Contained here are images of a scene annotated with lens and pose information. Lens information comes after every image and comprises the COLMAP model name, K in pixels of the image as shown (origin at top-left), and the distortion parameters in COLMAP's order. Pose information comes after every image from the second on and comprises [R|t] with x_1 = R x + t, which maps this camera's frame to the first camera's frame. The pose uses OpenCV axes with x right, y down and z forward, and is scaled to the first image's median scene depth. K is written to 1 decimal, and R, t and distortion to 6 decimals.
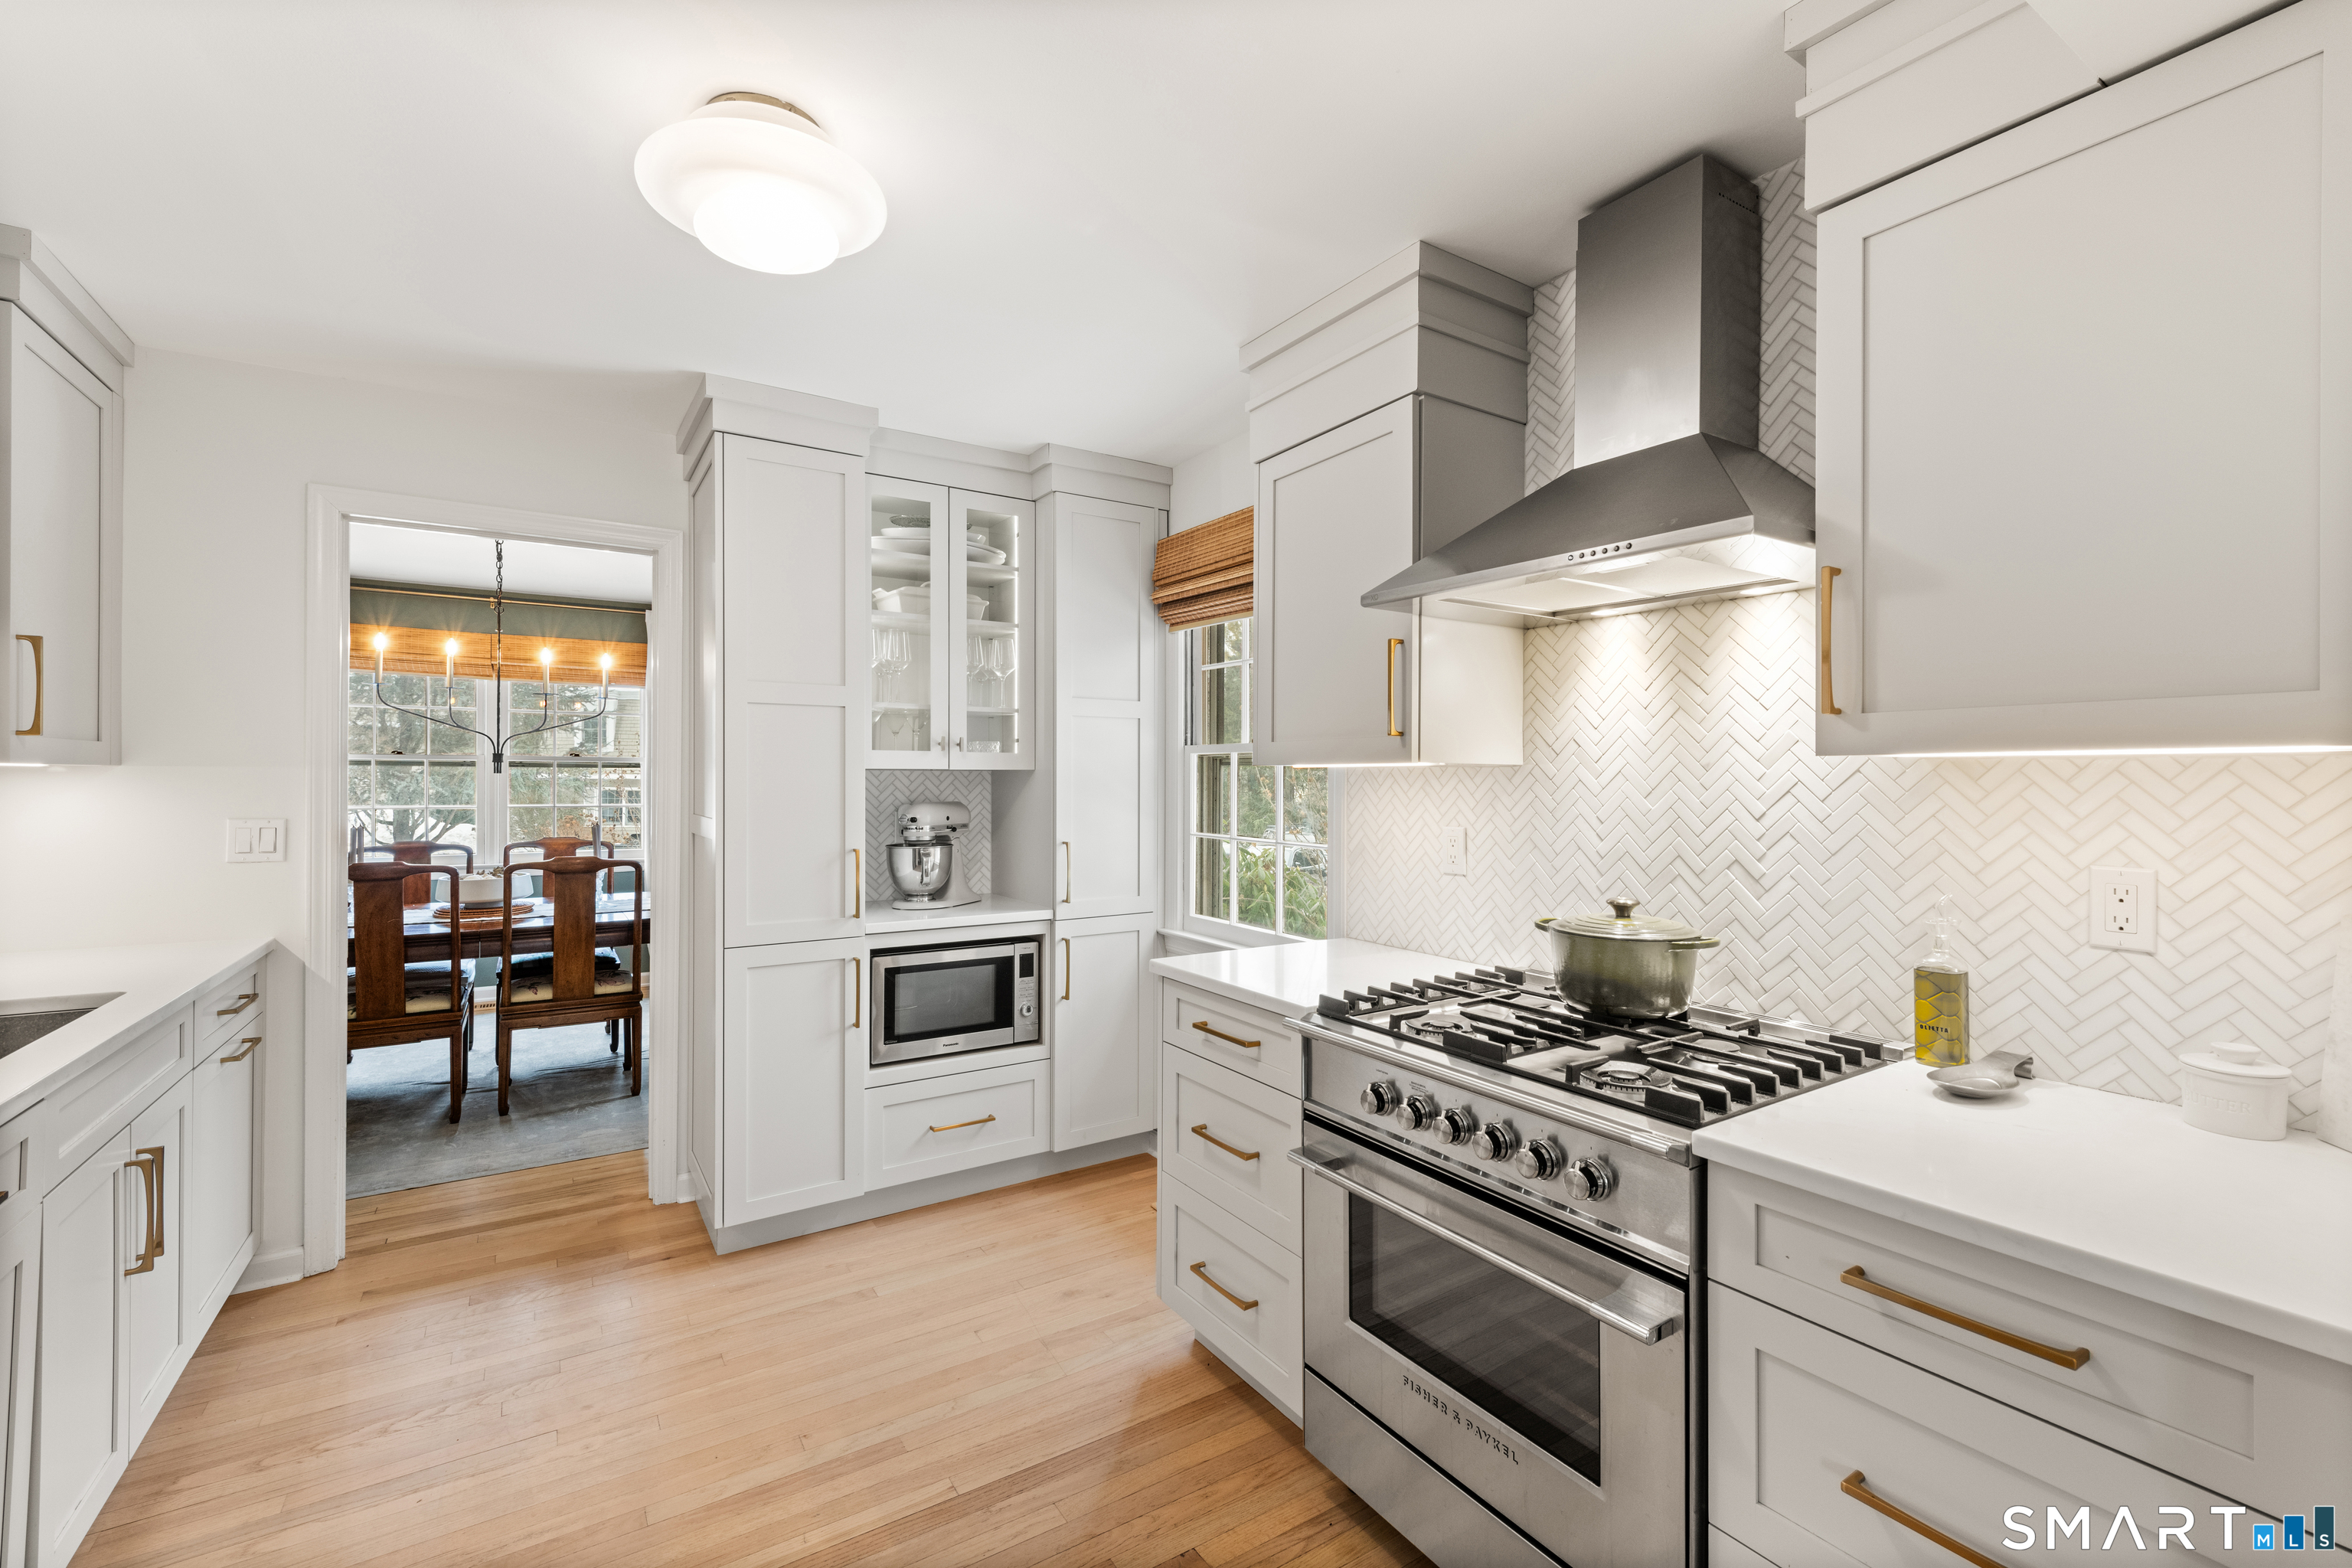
lens RADIAL K [[995.6, 0, 1187.5], [0, 995.6, 779.4], [0, 0, 1]] dist [0.008967, -0.001999]
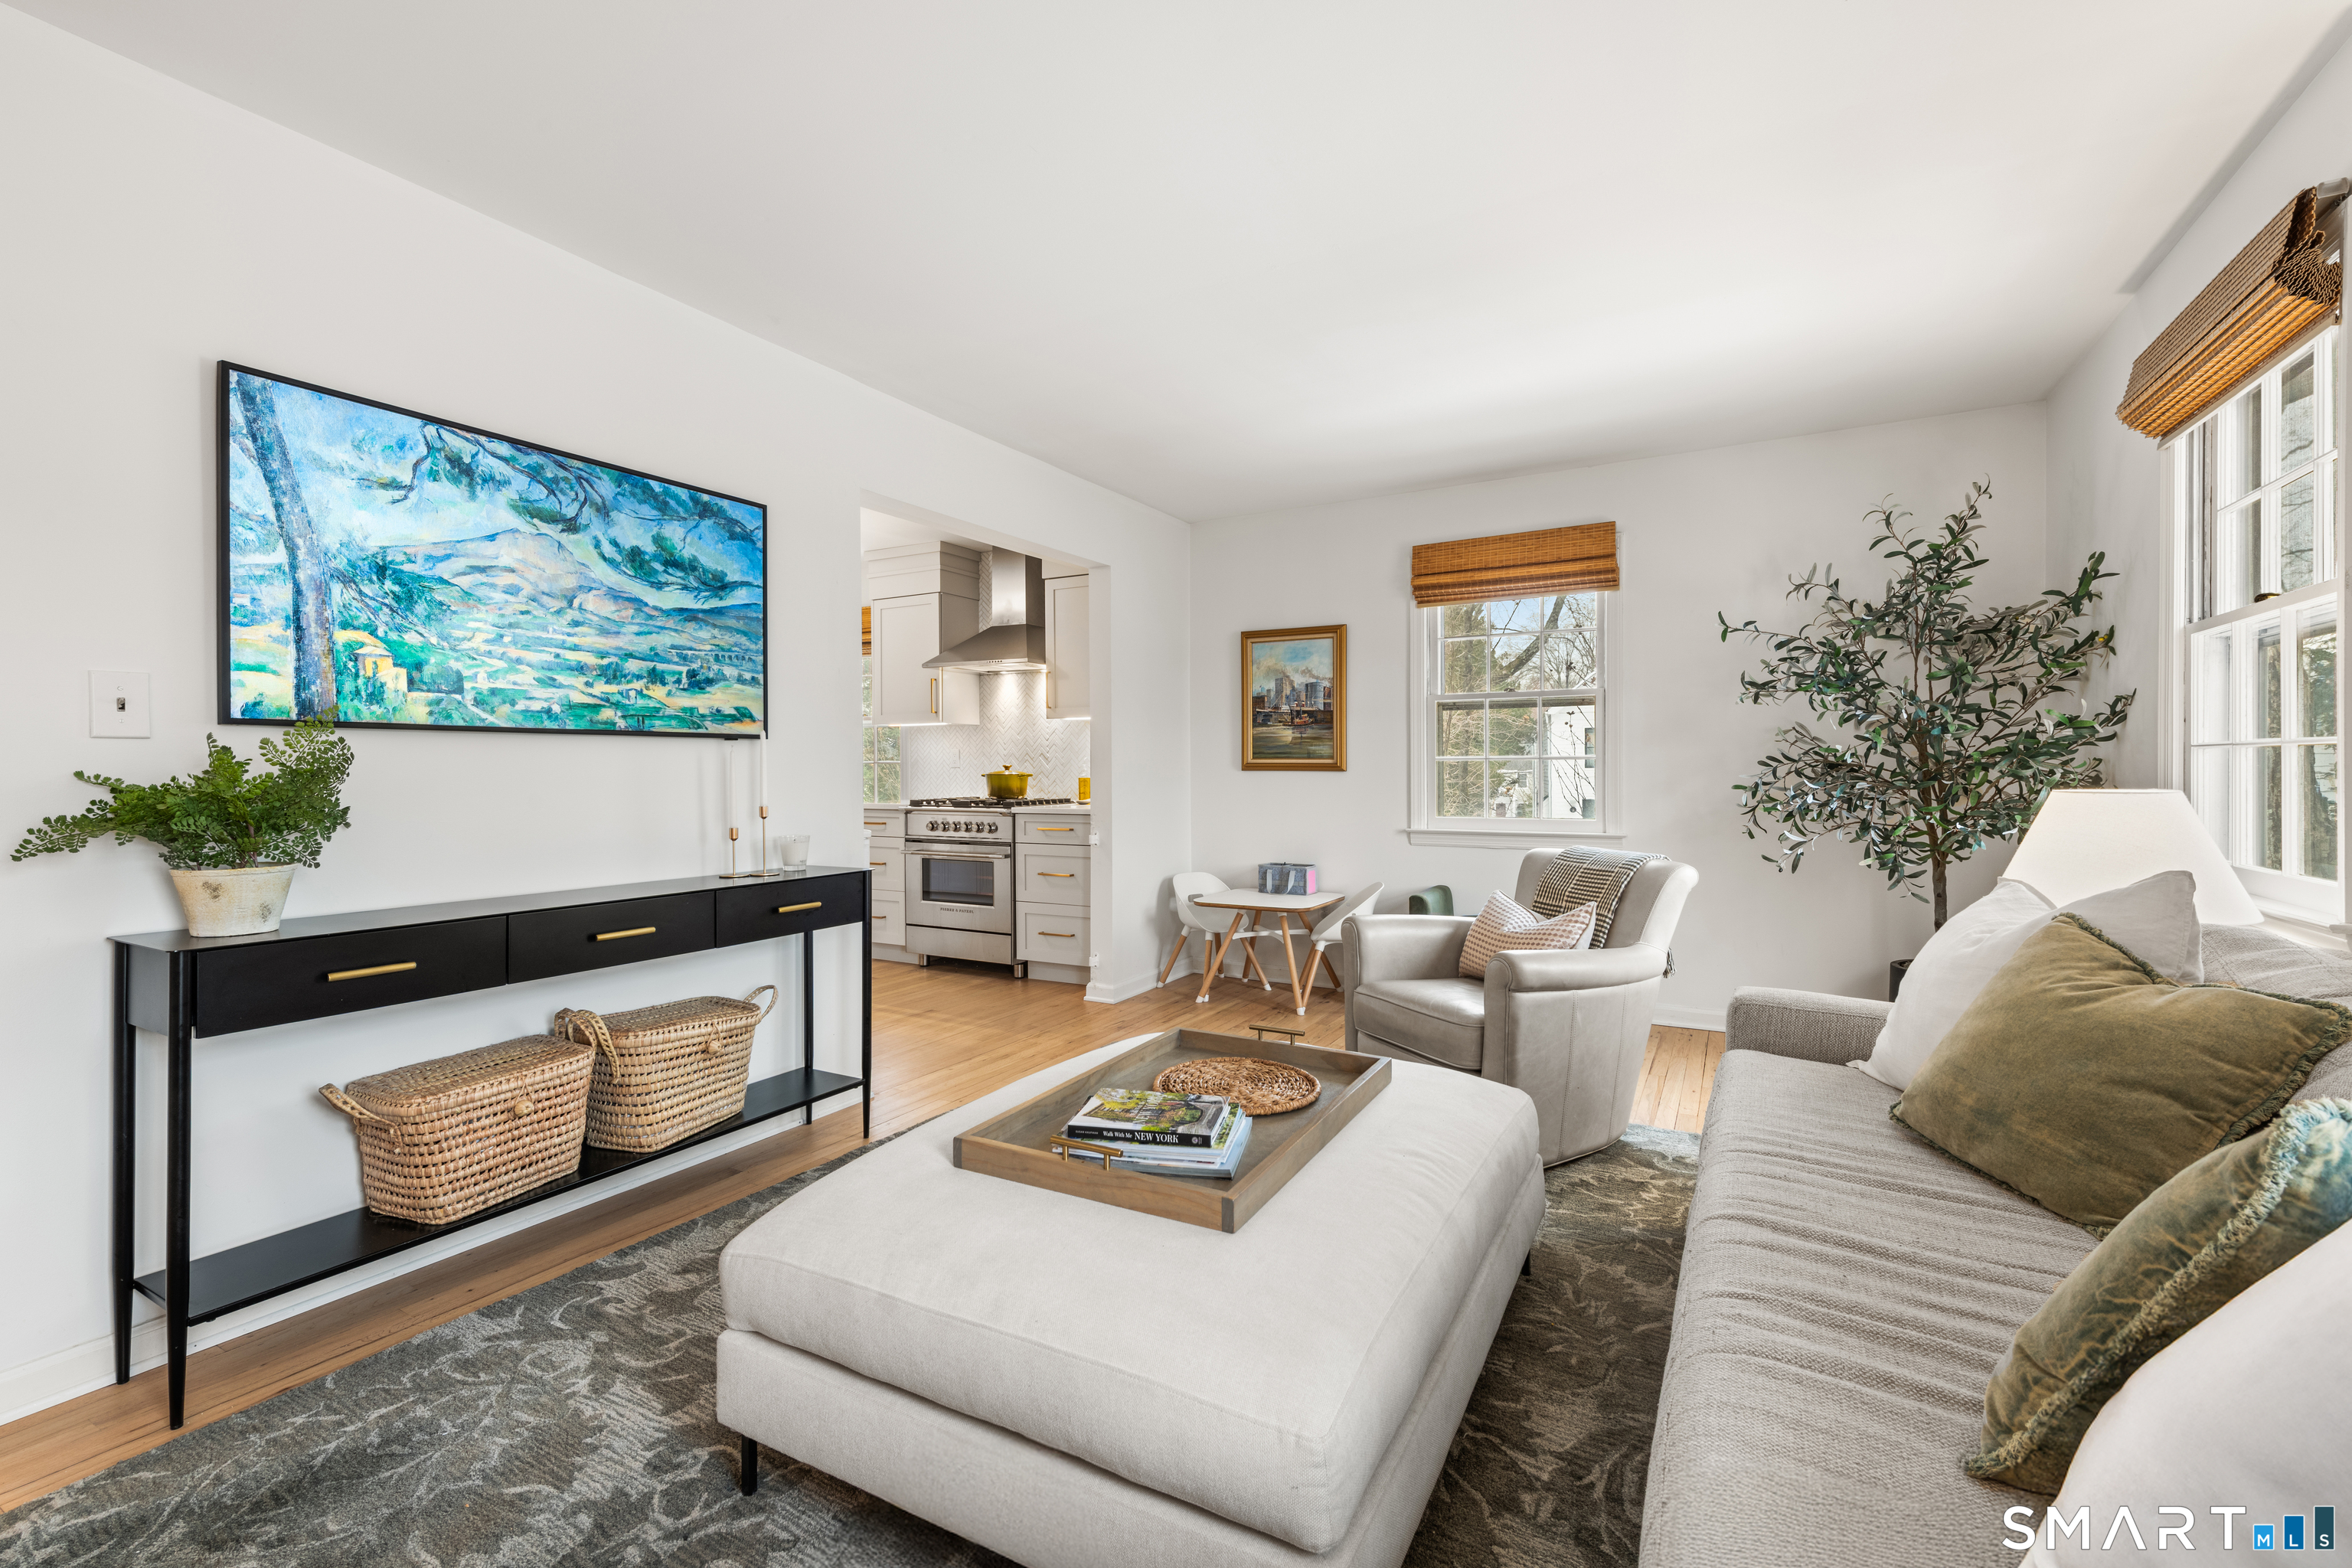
lens RADIAL K [[995.6, 0, 1183.4], [0, 995.6, 775.6], [0, 0, 1]] dist [0.008967, -0.001999]
pose [[0.880120, -0.010629, 0.474632, -0.381500], [0.002102, 0.999827, 0.018492, 0.065247], [-0.474746, -0.015278, 0.879990, -1.369075]]
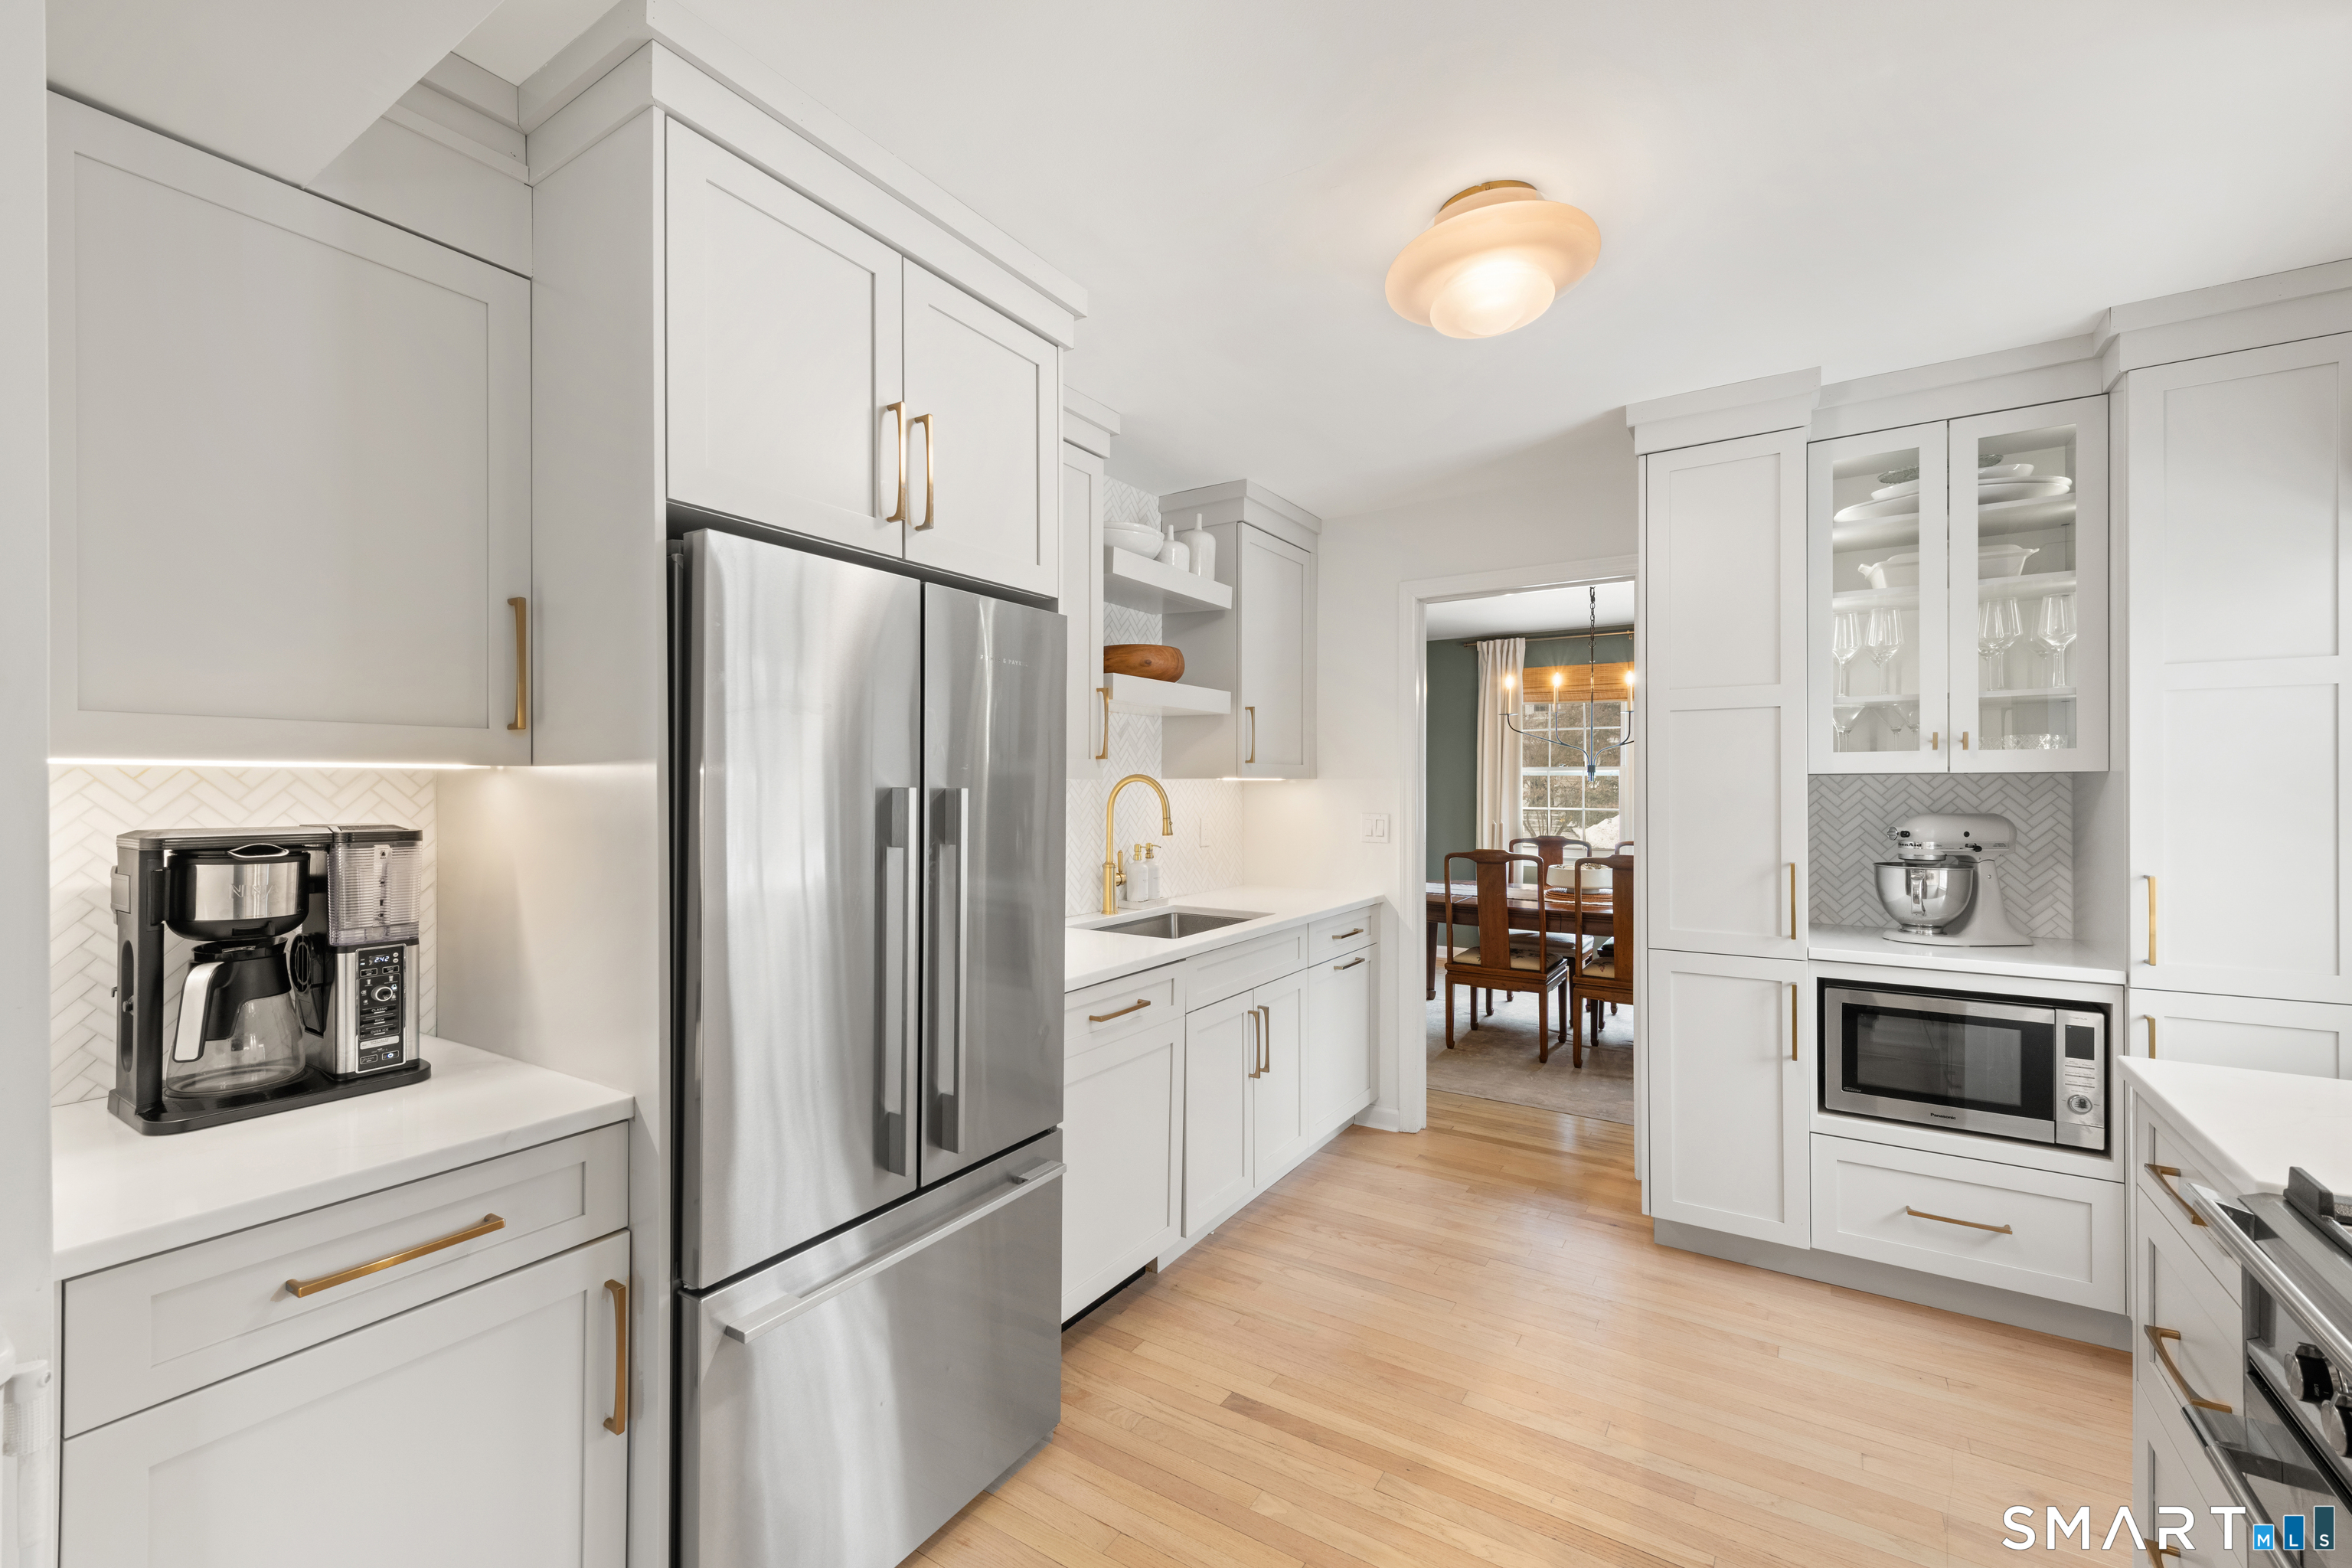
lens RADIAL K [[963.5, 0, 1180.0], [0, 963.5, 786.8], [0, 0, 1]] dist [0.008163, -0.002724]
pose [[0.409006, -0.002141, -0.912529, 0.242239], [0.003167, 0.999995, -0.000927, -0.000094], [0.912526, -0.002511, 0.409010, 0.132769]]
